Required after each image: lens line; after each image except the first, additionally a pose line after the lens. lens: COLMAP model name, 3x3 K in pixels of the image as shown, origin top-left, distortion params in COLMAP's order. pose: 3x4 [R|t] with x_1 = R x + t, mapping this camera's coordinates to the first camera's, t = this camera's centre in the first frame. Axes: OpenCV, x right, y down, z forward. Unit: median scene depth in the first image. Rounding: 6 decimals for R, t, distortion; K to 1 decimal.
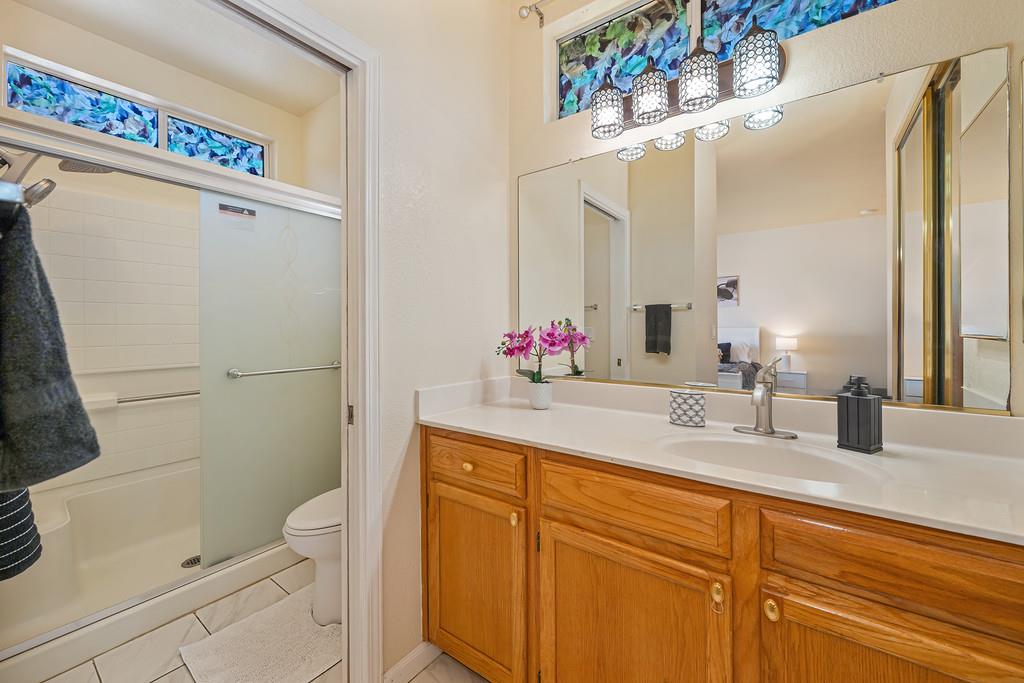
lens RADIAL K [[403.5, 0, 514.0], [0, 403.5, 335.4], [0, 0, 1]] dist [-0.000807, -0.000078]
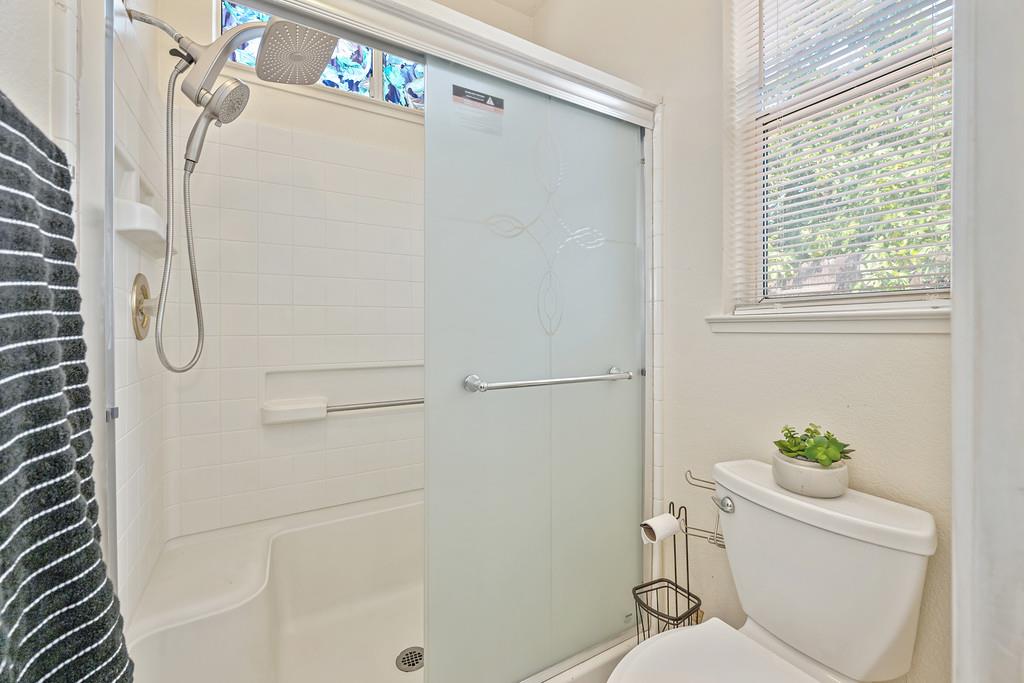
lens RADIAL K [[435.3, 0, 534.7], [0, 435.3, 338.7], [0, 0, 1]] dist [-0.028689, -0.000012]
pose [[0.932440, 0.007418, -0.361248, -0.400671], [-0.005671, 0.999967, 0.005898, 0.028759], [0.361279, -0.003451, 0.932451, 0.471695]]
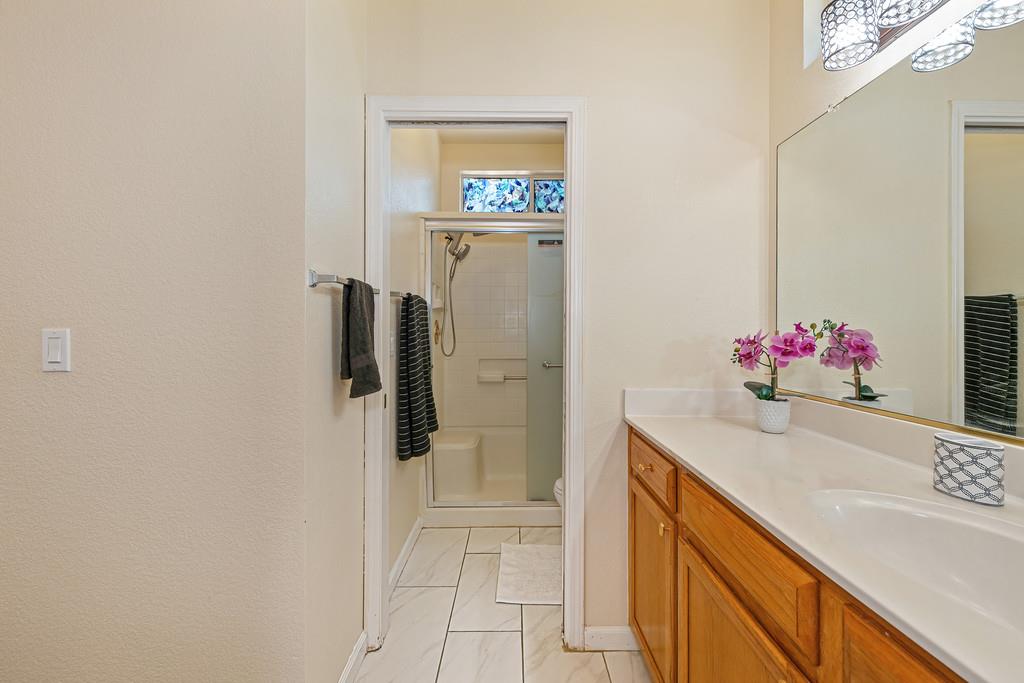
lens RADIAL K [[418.0, 0, 512.0], [0, 418.0, 341.5], [0, 0, 1]] dist [-0.002106, -0.000454]
pose [[0.609759, 0.024597, -0.792205, 0.350515], [-0.017893, 0.999691, 0.017267, -0.004945], [0.792385, 0.003646, 0.610010, 0.061018]]
